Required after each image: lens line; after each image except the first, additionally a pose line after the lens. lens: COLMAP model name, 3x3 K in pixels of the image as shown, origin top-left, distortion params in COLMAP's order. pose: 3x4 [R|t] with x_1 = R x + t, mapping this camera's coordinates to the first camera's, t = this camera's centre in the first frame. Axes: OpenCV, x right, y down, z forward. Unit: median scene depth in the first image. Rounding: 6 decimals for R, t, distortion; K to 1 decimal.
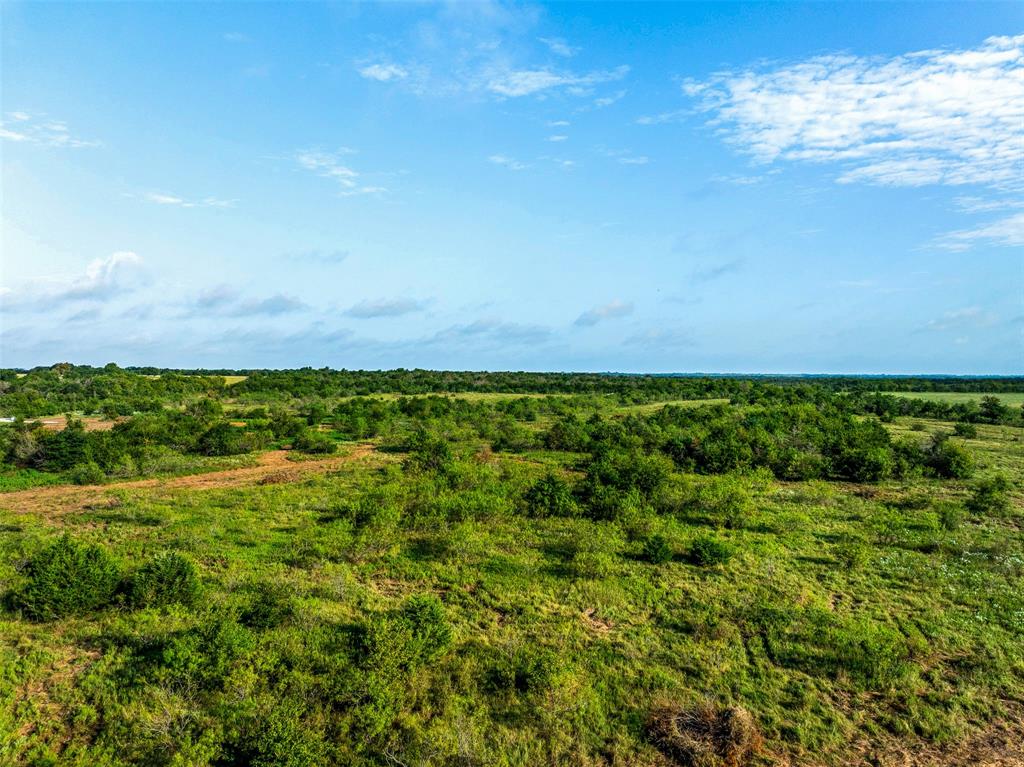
lens RADIAL K [[736.4, 0, 512.0], [0, 736.4, 383.5], [0, 0, 1]] dist [-0.001146, 0.002548]
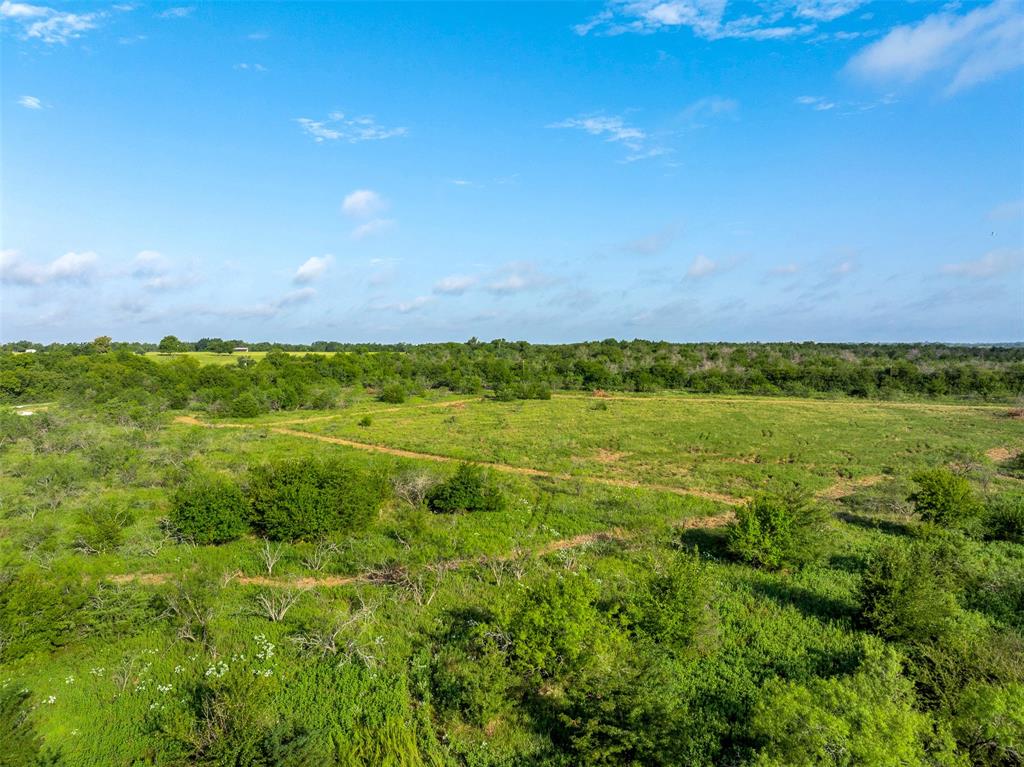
lens RADIAL K [[736.4, 0, 512.0], [0, 736.4, 383.5], [0, 0, 1]] dist [-0.001146, 0.002548]
pose [[0.921108, 0.011356, -0.389141, 0.016871], [0.002417, 0.999388, 0.034884, -0.005197], [0.389299, -0.033072, 0.920518, 0.387610]]
